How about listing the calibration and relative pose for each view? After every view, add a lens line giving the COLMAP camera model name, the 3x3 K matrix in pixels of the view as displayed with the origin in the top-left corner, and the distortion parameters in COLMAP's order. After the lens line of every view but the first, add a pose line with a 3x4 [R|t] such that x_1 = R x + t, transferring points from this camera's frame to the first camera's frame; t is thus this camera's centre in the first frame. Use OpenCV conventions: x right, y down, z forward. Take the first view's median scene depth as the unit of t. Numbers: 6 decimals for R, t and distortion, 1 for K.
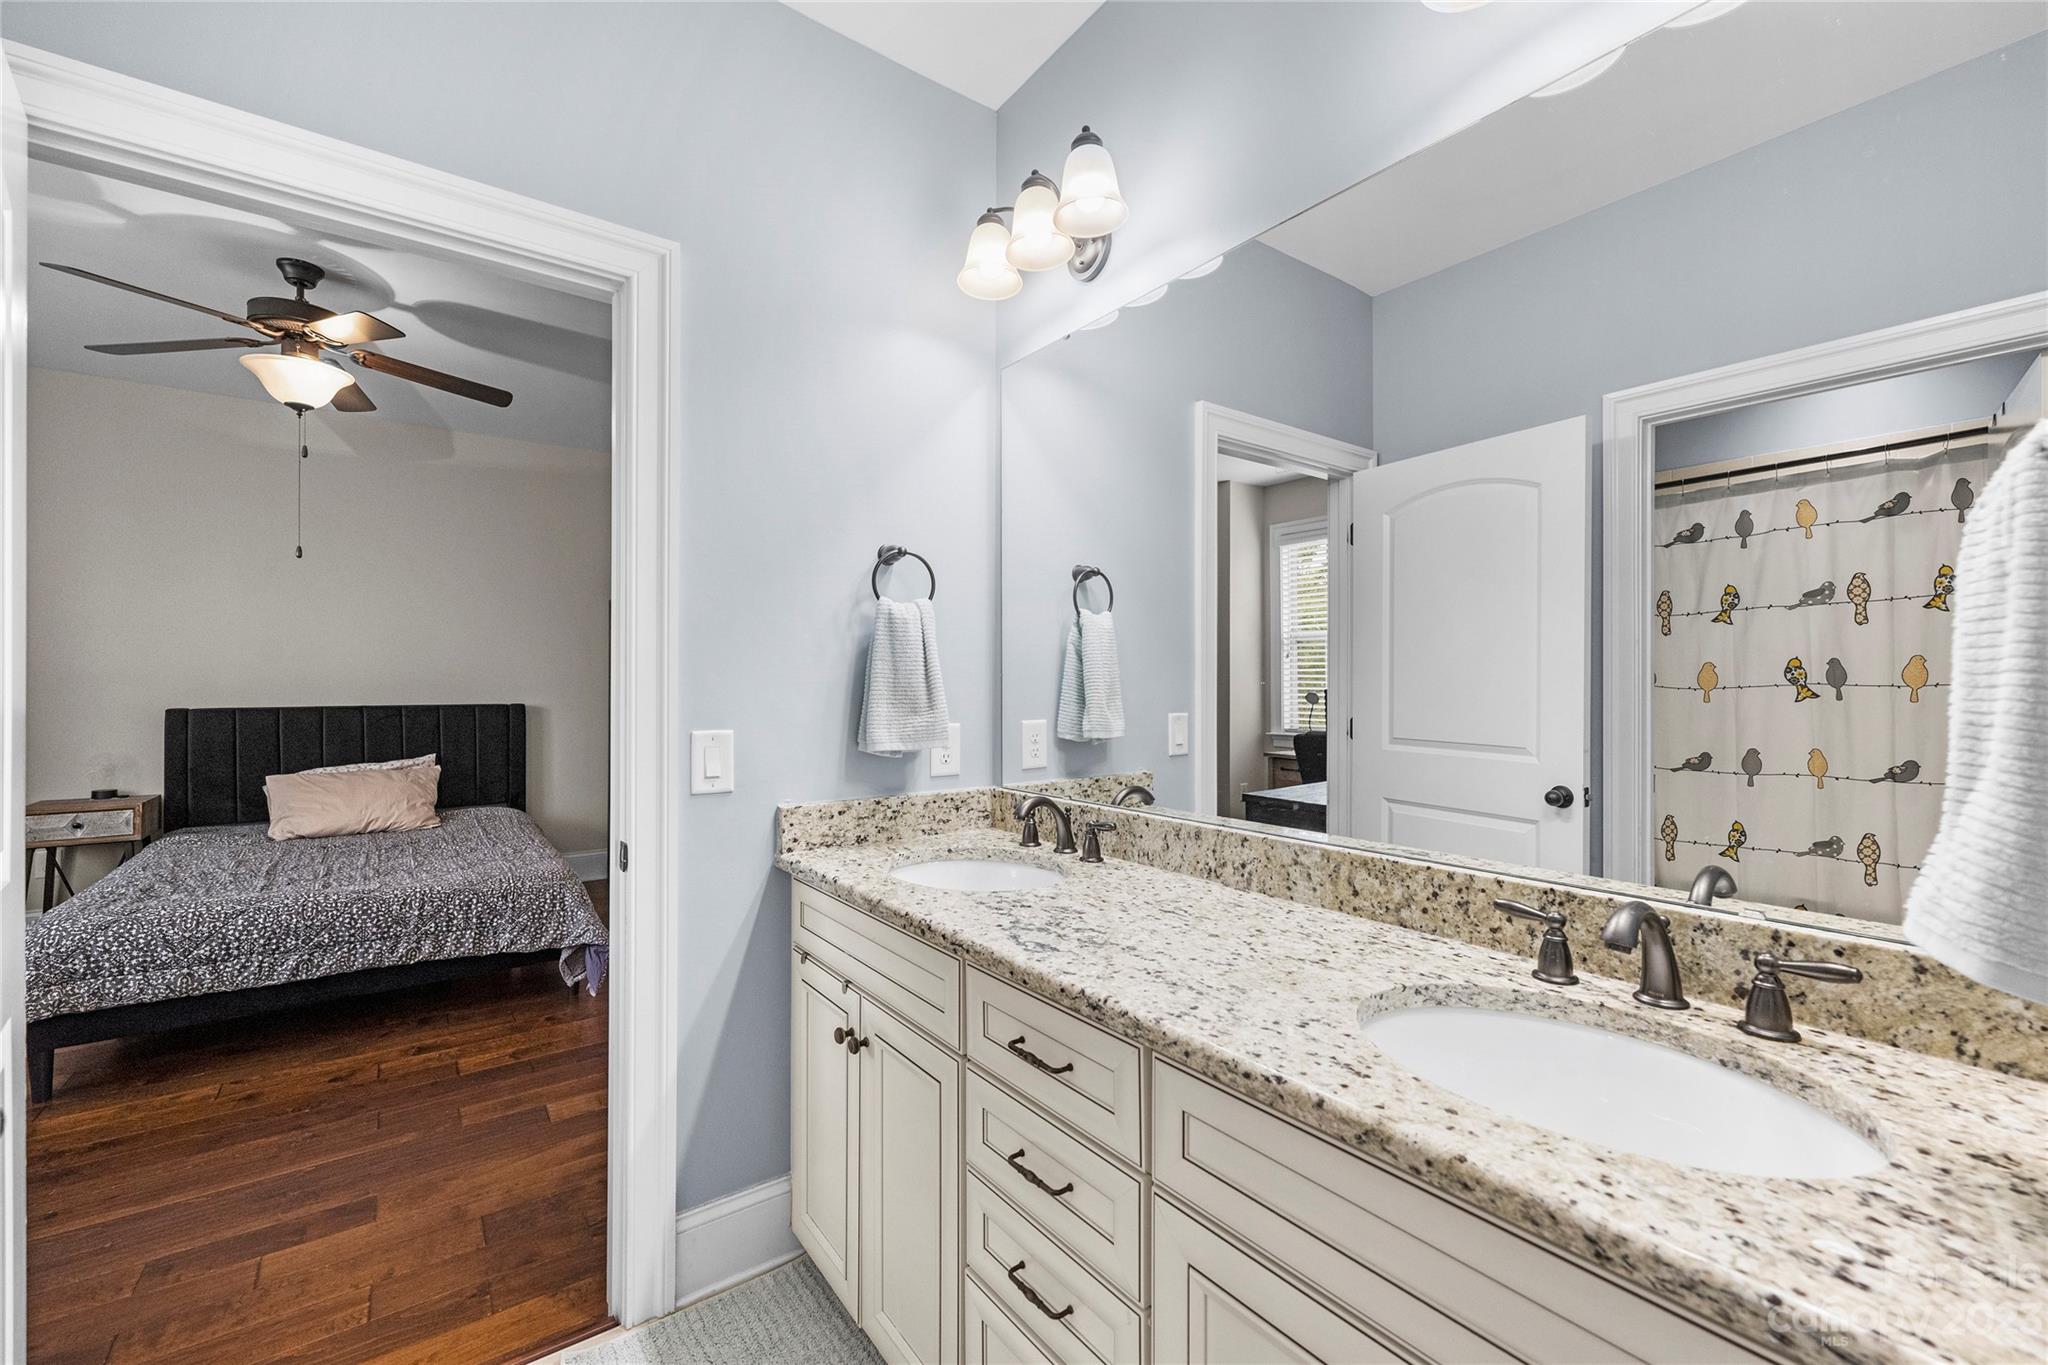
lens RADIAL K [[847.7, 0, 1019.6], [0, 847.7, 691.9], [0, 0, 1]] dist [-0.004739, -0.000030]
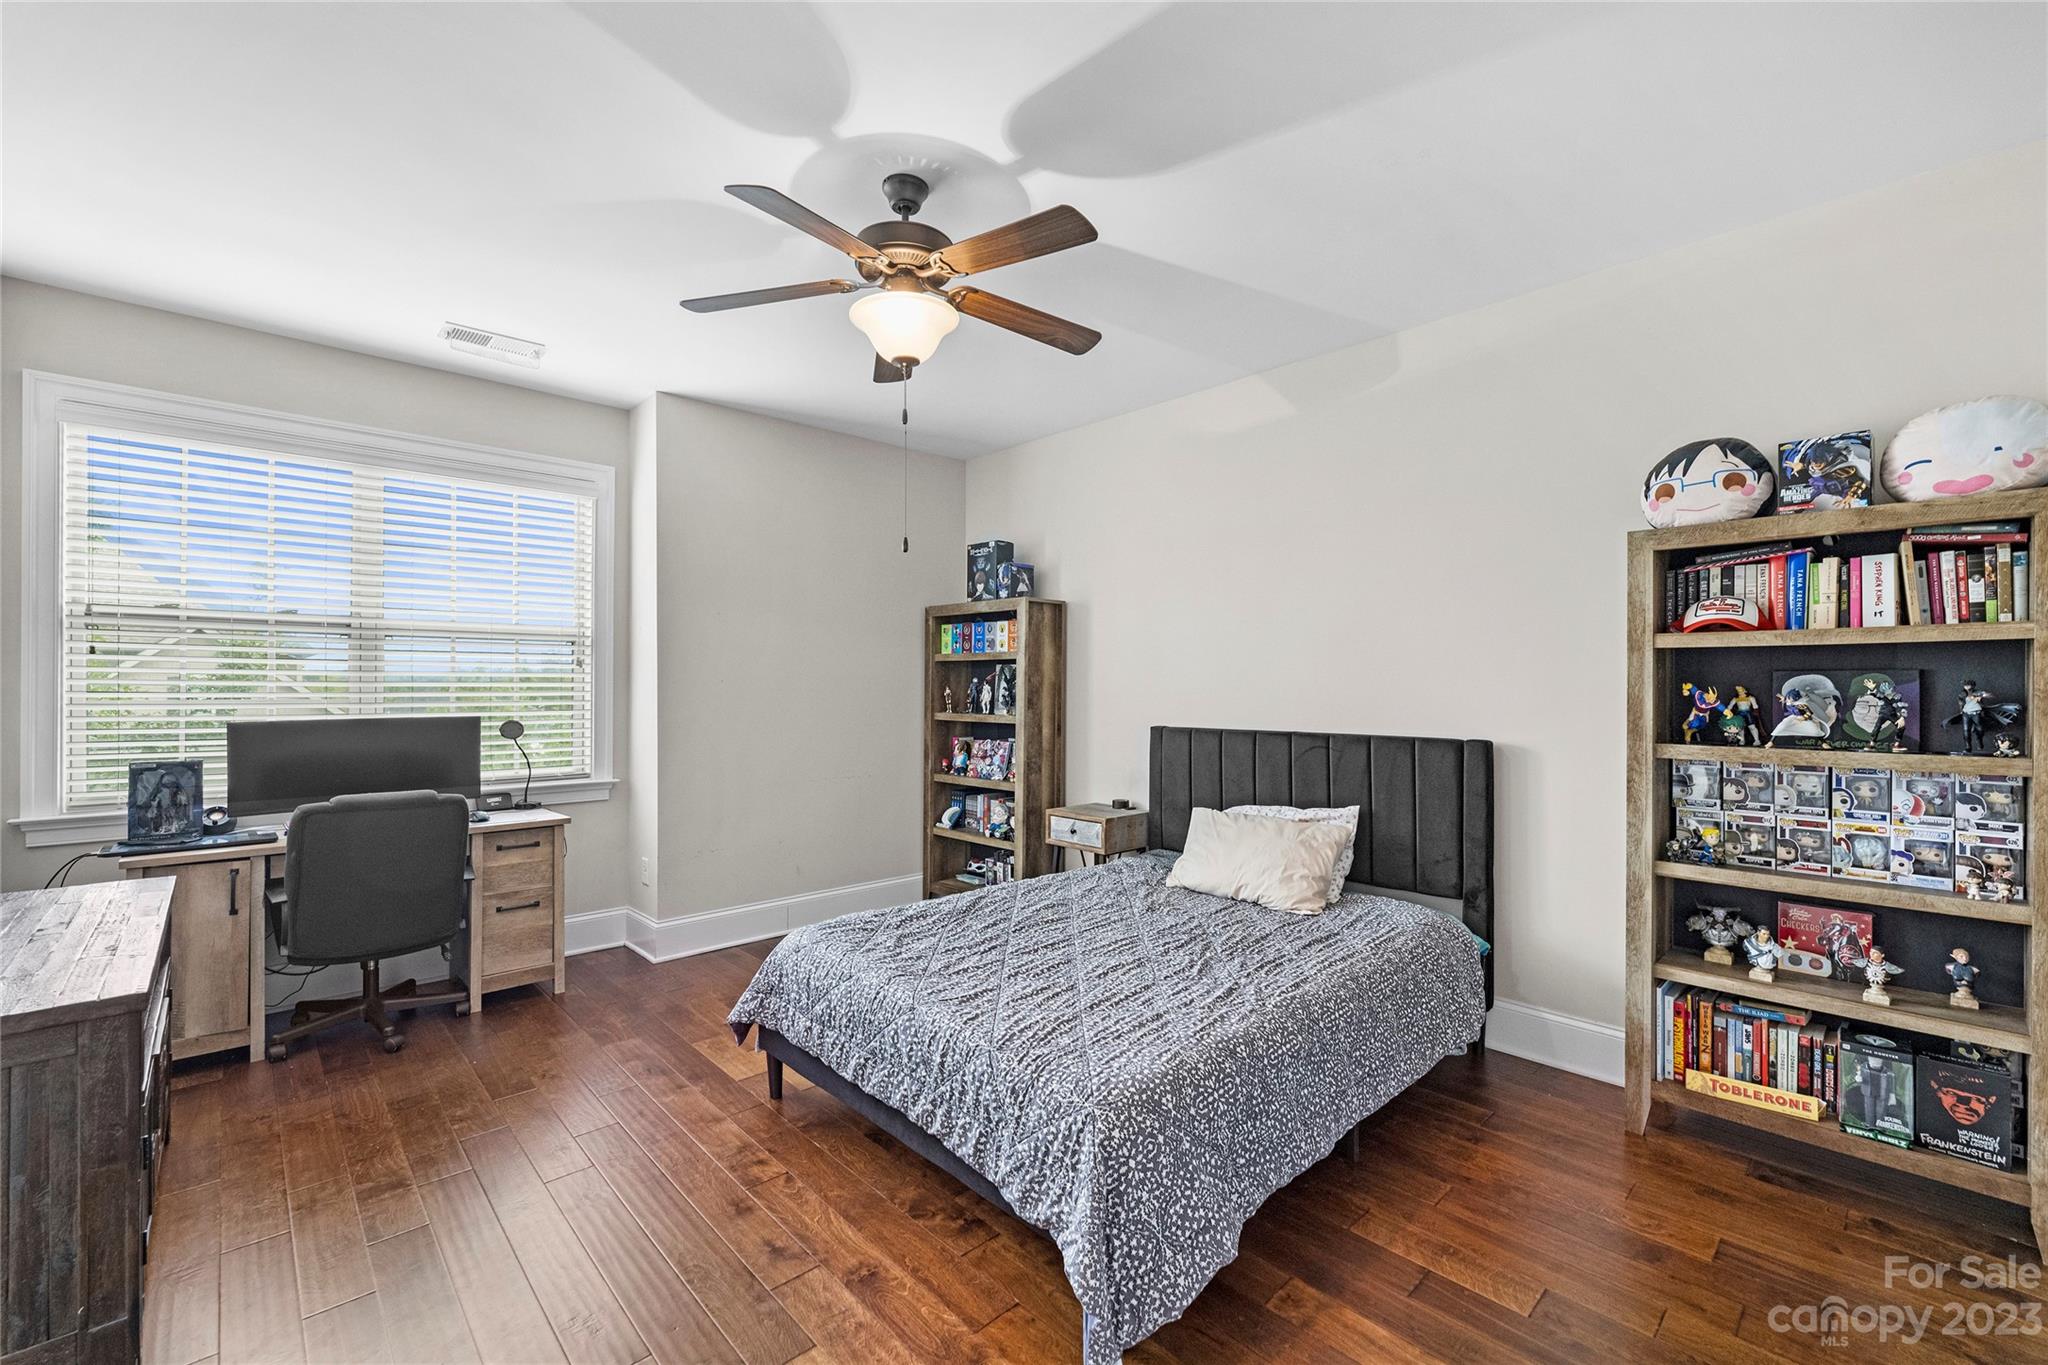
lens RADIAL K [[847.7, 0, 1017.3], [0, 847.7, 685.0], [0, 0, 1]] dist [-0.004739, -0.000030]
pose [[0.116764, -0.003426, -0.993154, -0.045074], [-0.011671, 0.999920, -0.004821, -0.029262], [0.993091, 0.012154, 0.116715, 0.964831]]
